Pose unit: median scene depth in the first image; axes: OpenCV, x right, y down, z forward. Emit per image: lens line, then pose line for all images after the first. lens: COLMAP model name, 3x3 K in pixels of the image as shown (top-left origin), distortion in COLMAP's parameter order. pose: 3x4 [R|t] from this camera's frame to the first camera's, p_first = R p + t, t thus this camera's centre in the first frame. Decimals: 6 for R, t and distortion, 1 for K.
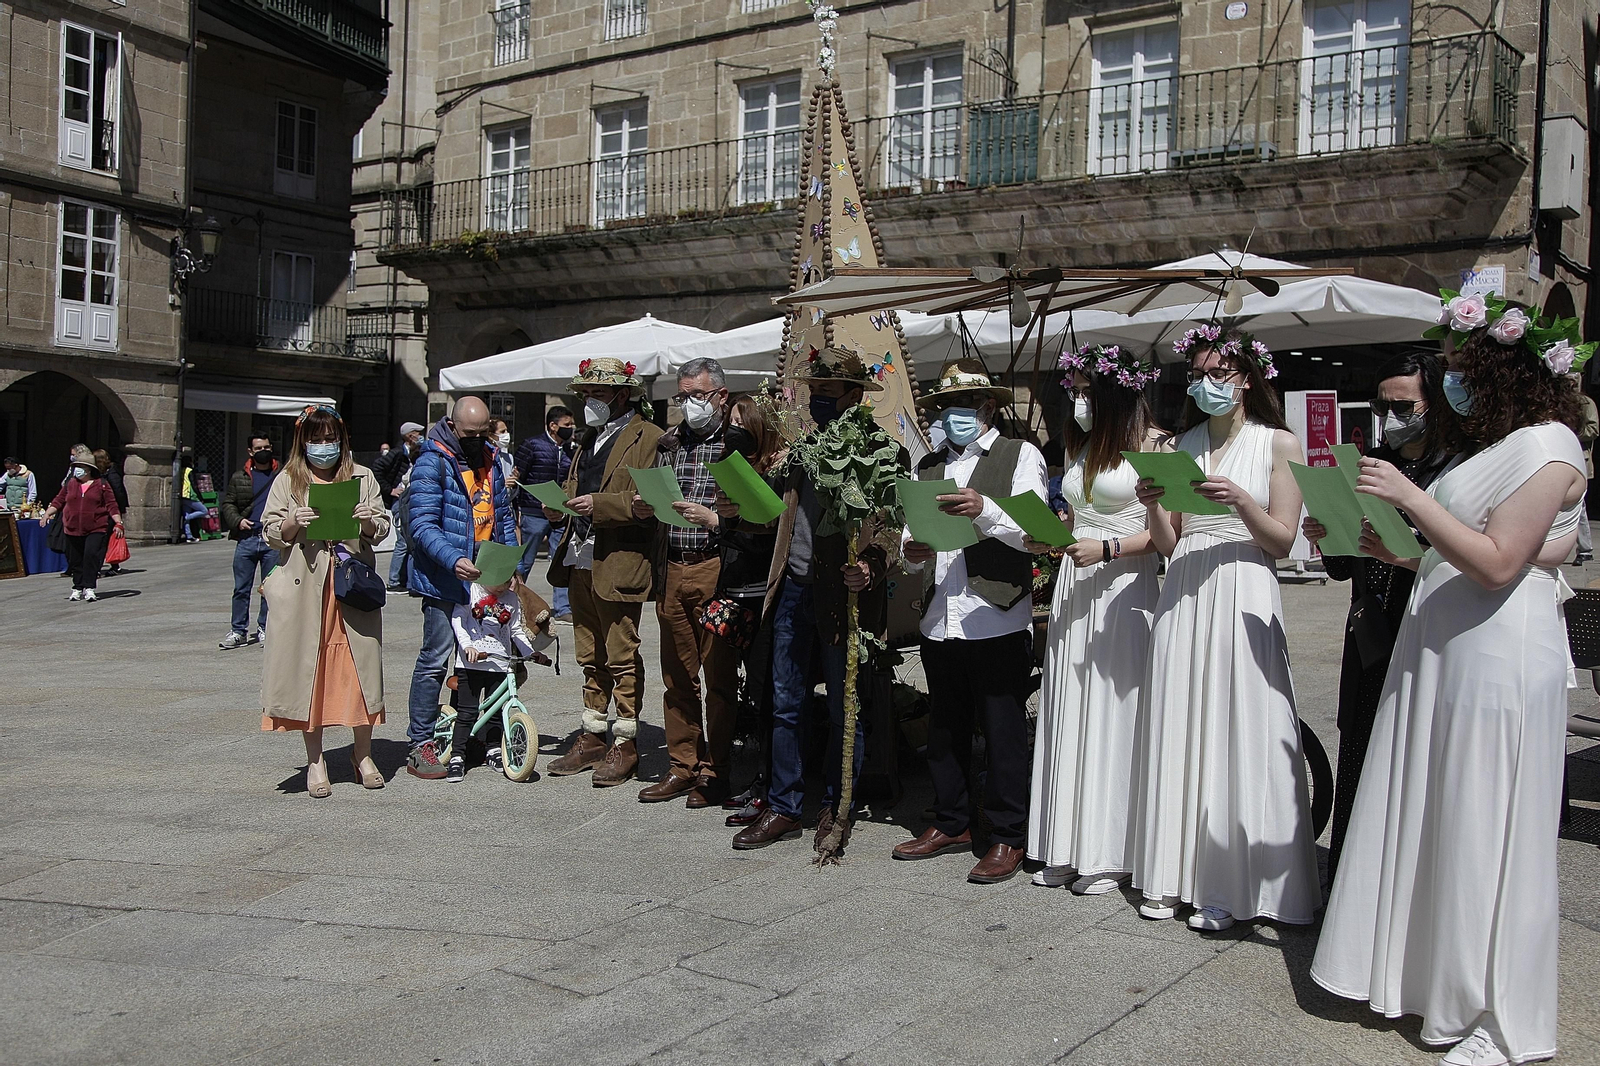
lens RADIAL K [[1512.0, 0, 827.3], [0, 1512.0, 534.8], [0, 0, 1]] dist [-0.057779, 0.104316]
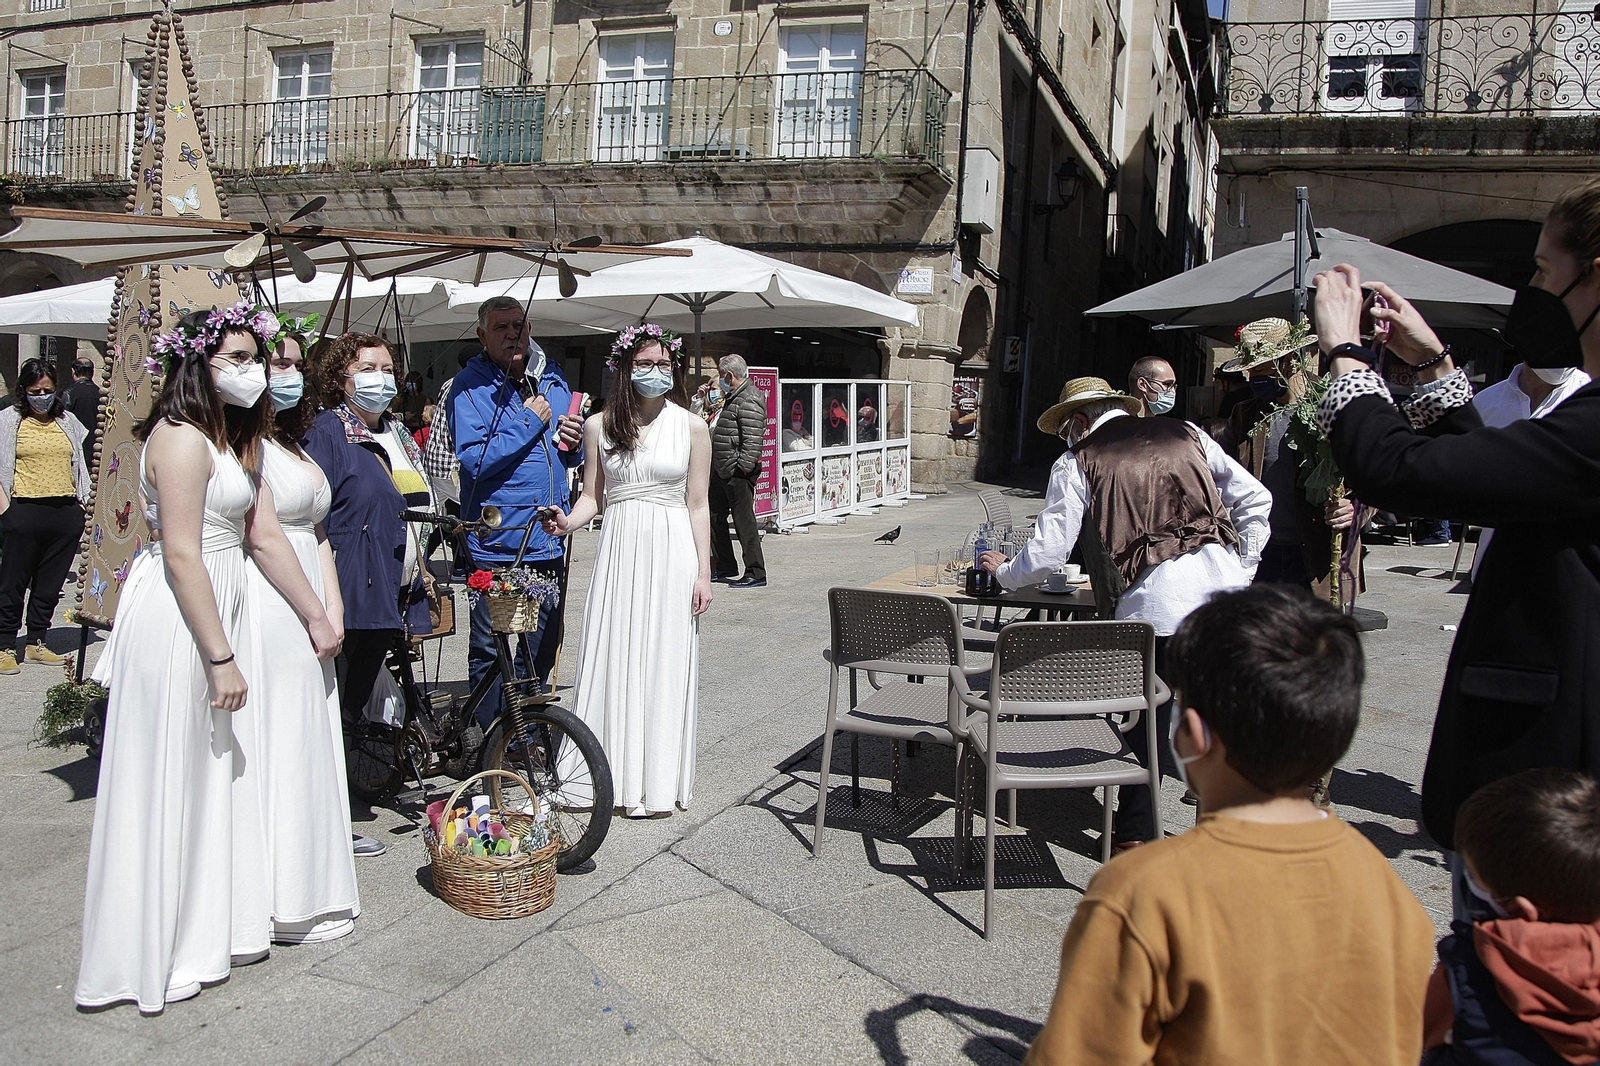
lens RADIAL K [[1294.2, 0, 810.7], [0, 1294.2, 536.8], [0, 0, 1]] dist [-0.121123, 0.067473]
pose [[0.954049, 0.009359, 0.299505, 0.053042], [-0.023122, 0.998831, 0.042442, -0.007804], [-0.298758, -0.047417, 0.953150, 0.048117]]
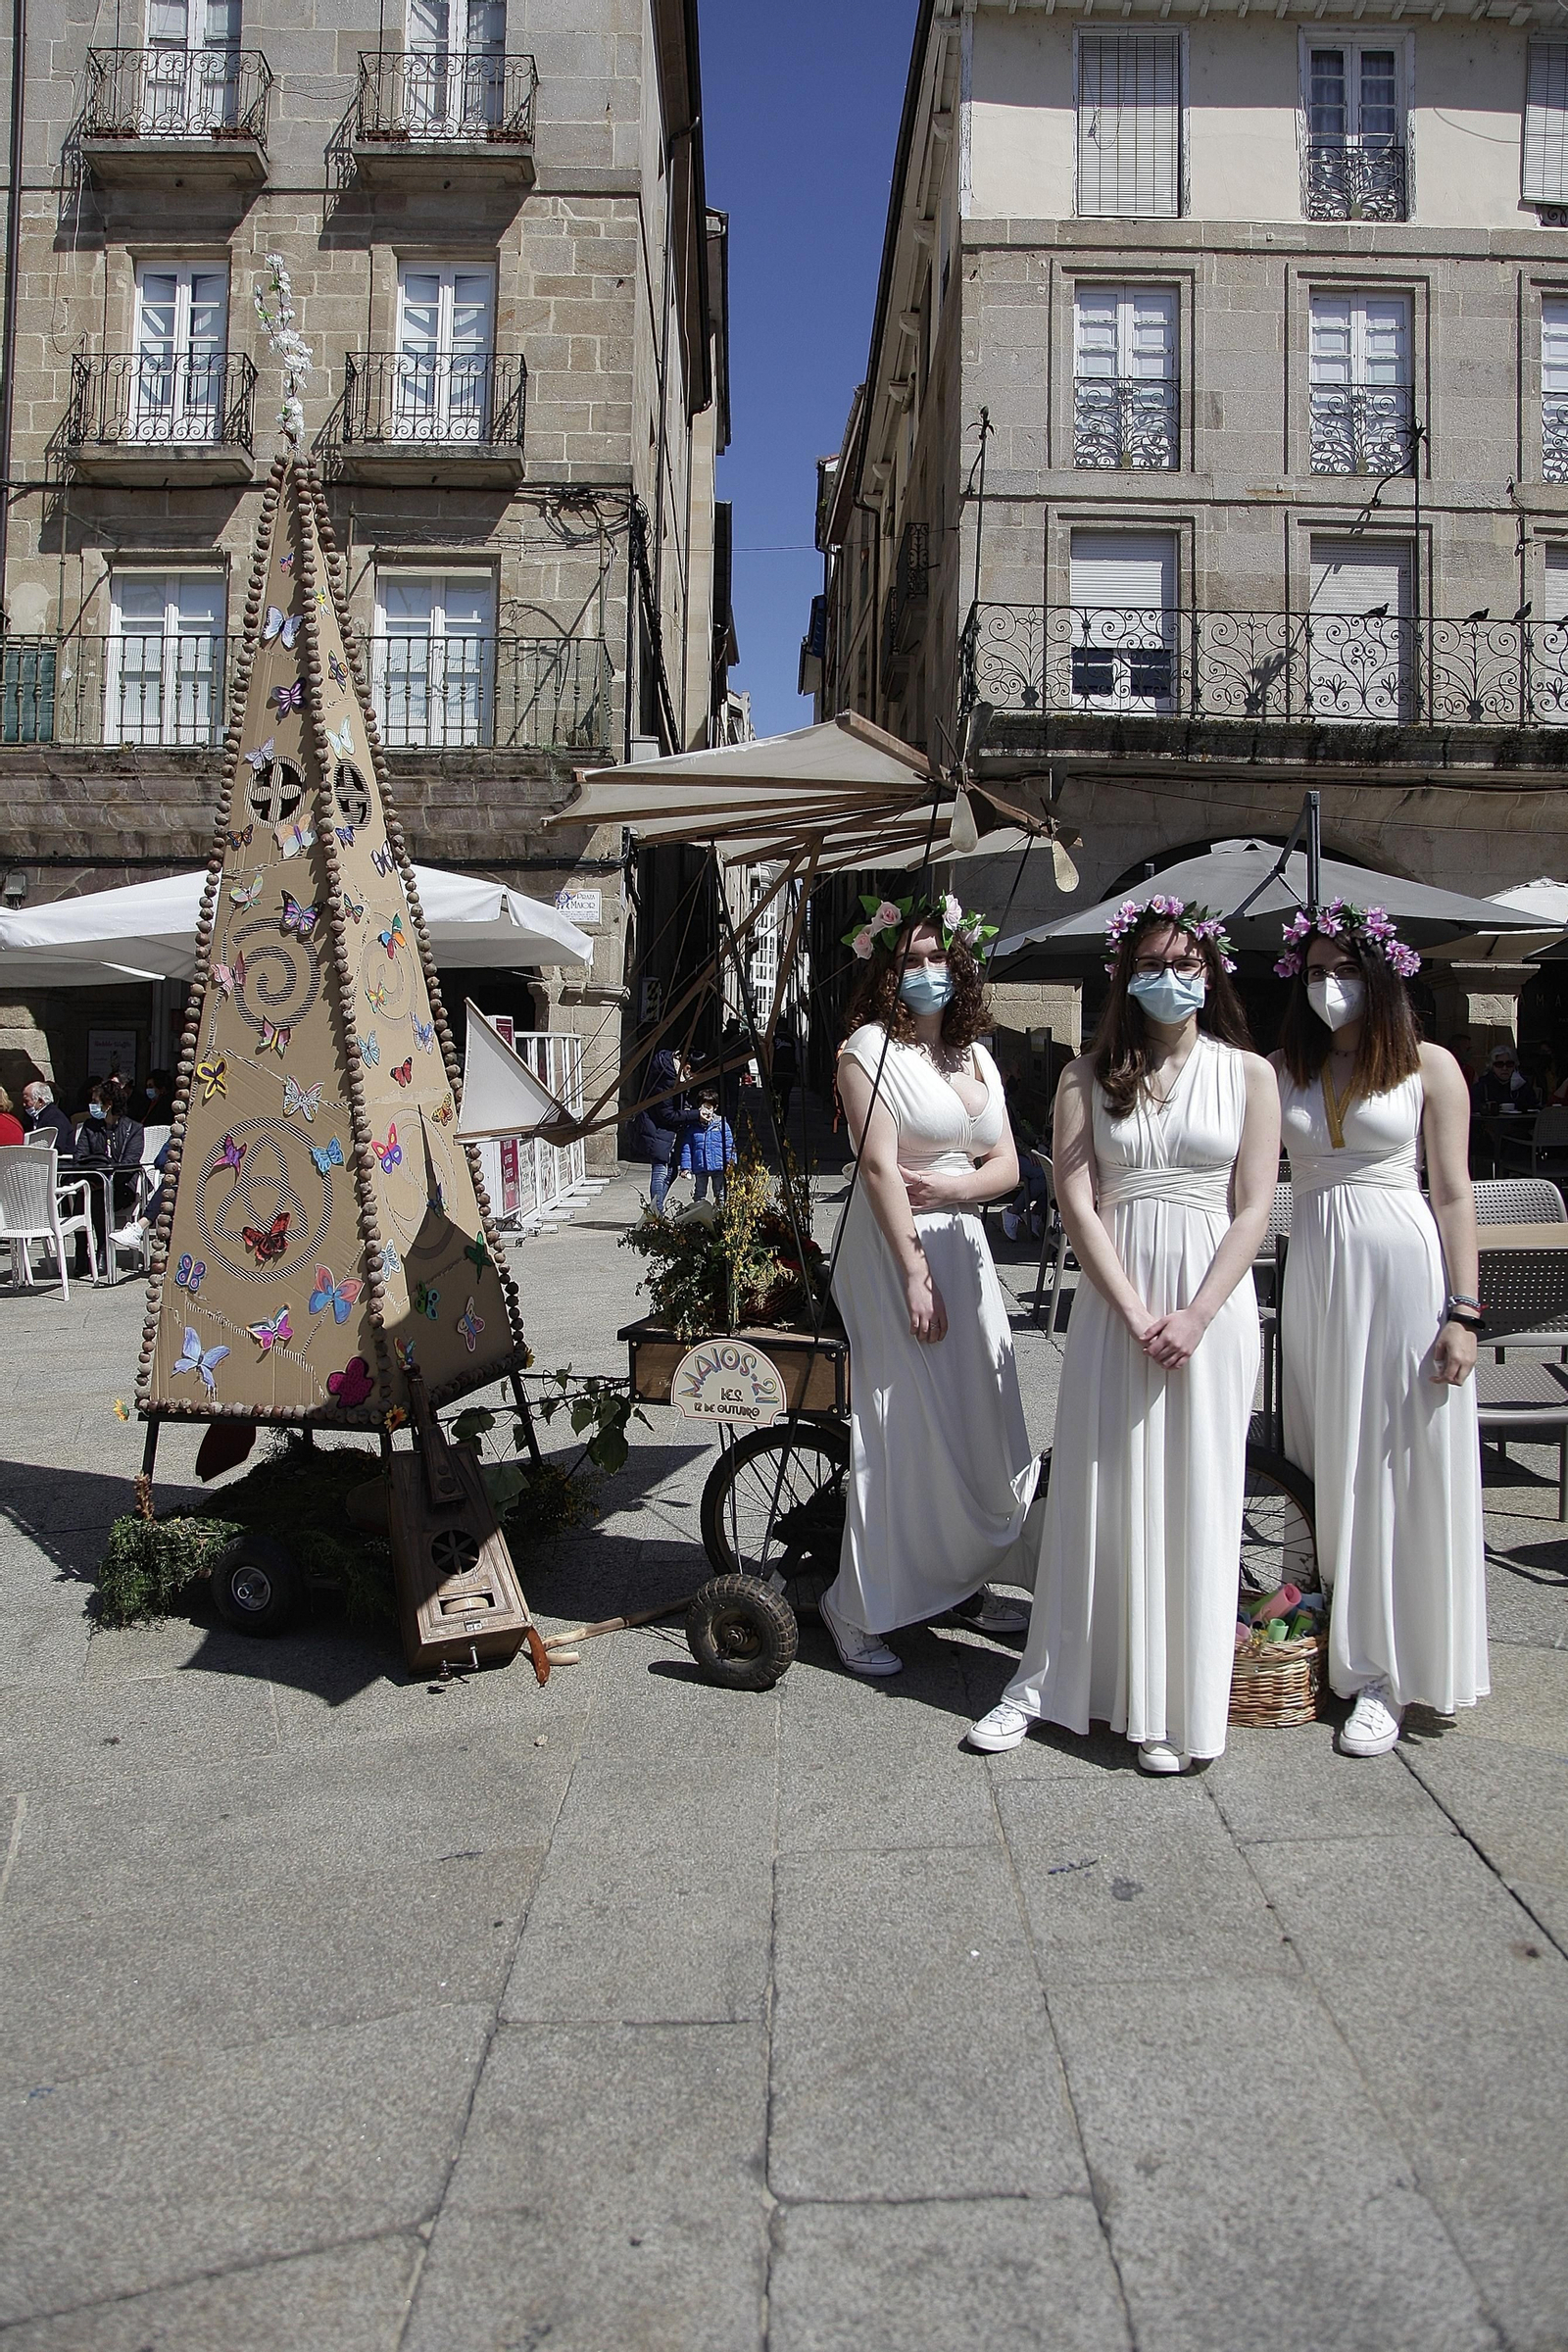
lens RADIAL K [[1624.0, 0, 757.1], [0, 1624.0, 1161.5], [0, 0, 1]] dist [-0.121774, 0.071868]
pose [[0.787465, -0.022272, 0.615957, -0.086249], [0.030423, 0.999533, -0.002753, -0.005138], [-0.615608, 0.020908, 0.787775, 0.141035]]
